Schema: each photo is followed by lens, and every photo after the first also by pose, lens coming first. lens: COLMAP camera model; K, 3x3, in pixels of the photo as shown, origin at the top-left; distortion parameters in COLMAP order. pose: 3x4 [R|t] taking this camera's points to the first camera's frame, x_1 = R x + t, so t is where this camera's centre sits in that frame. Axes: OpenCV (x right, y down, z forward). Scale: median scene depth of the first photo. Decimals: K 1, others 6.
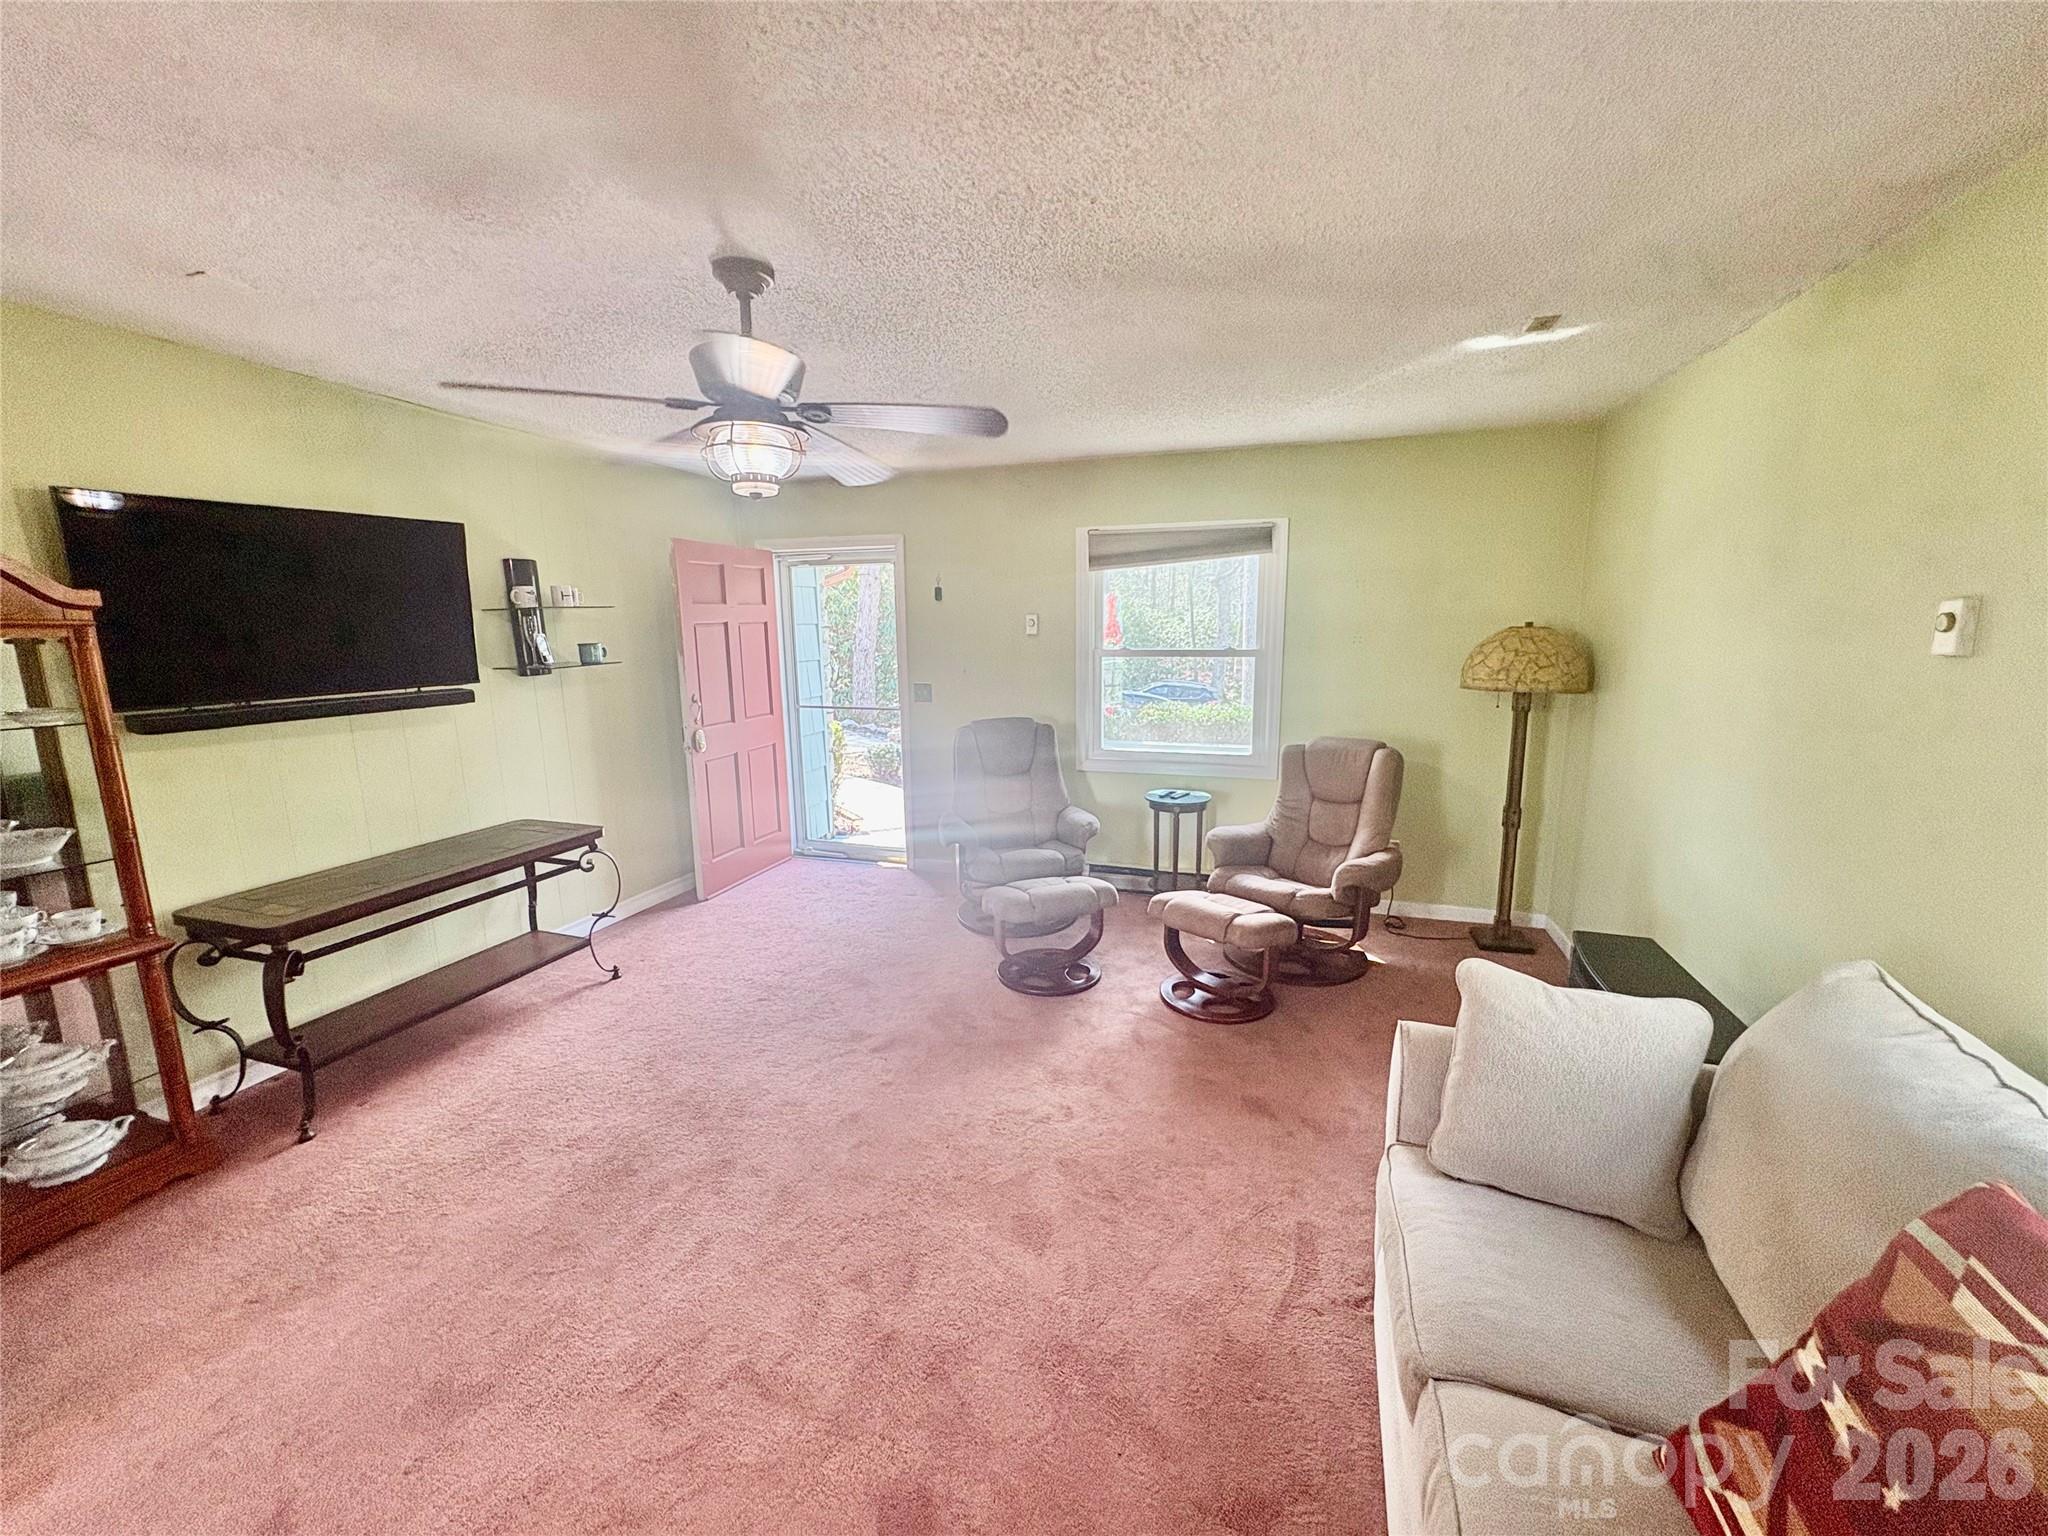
lens RADIAL K [[810.4, 0, 1027.4], [0, 810.4, 765.2], [0, 0, 1]] dist [0.002625, -0.001050]
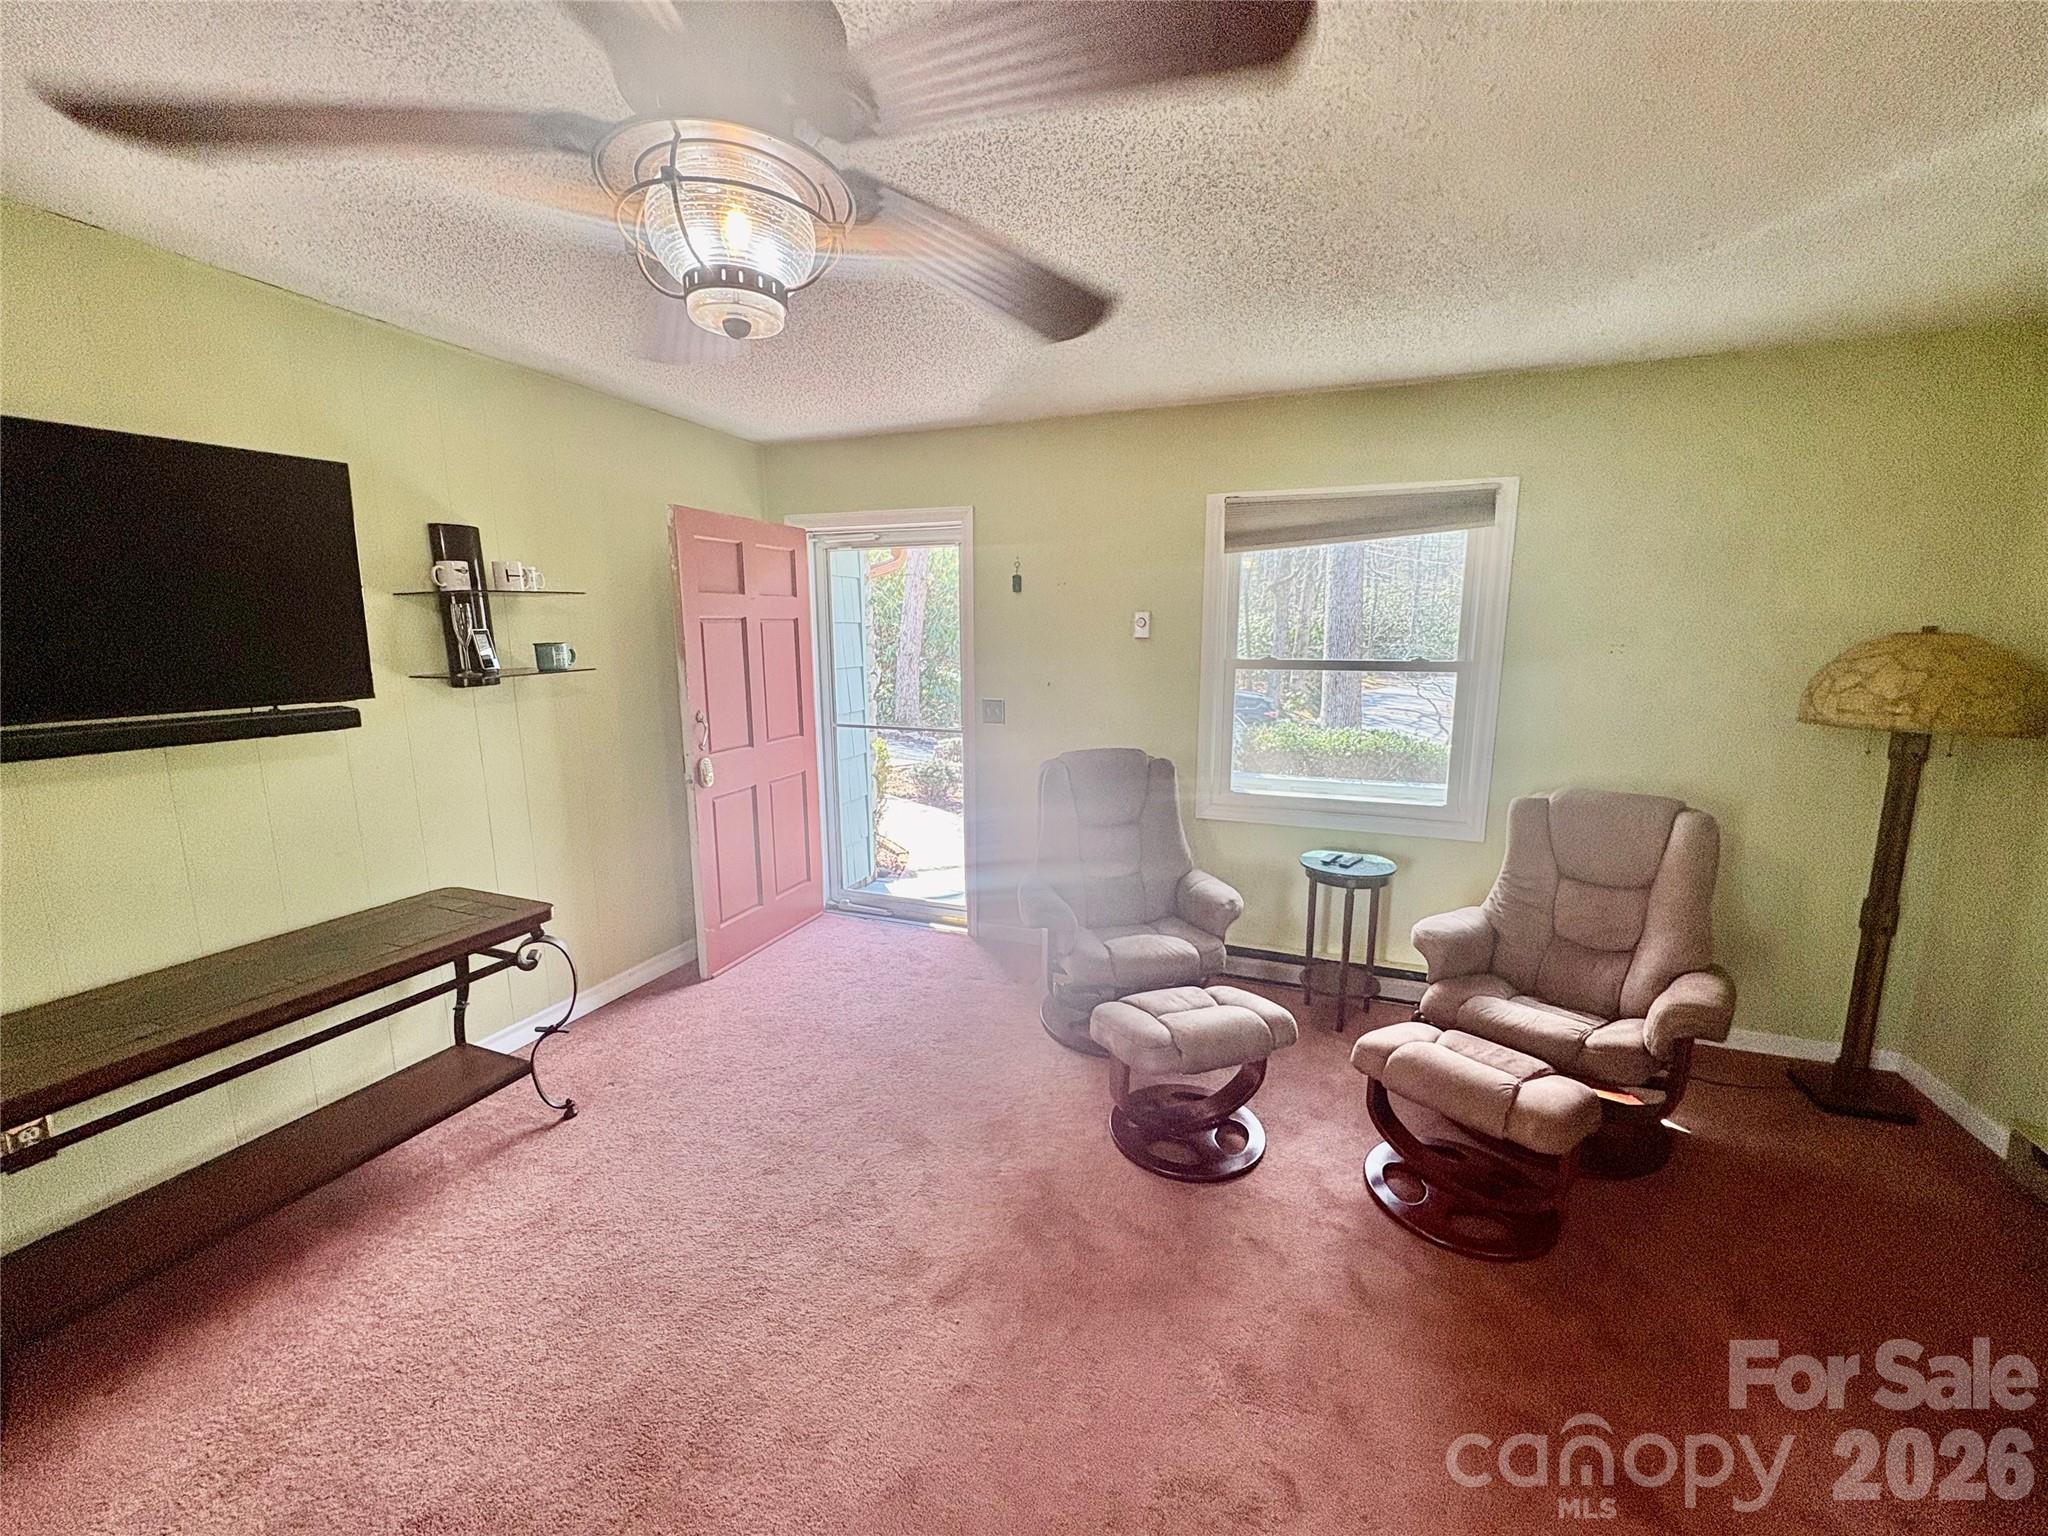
lens RADIAL K [[810.4, 0, 1025.6], [0, 810.4, 767.1], [0, 0, 1]] dist [0.002625, -0.001050]
pose [[0.998637, 0.018394, -0.048844, -0.076609], [-0.018593, 0.999821, -0.003625, -0.043956], [0.048769, 0.004528, 0.998800, 0.293316]]
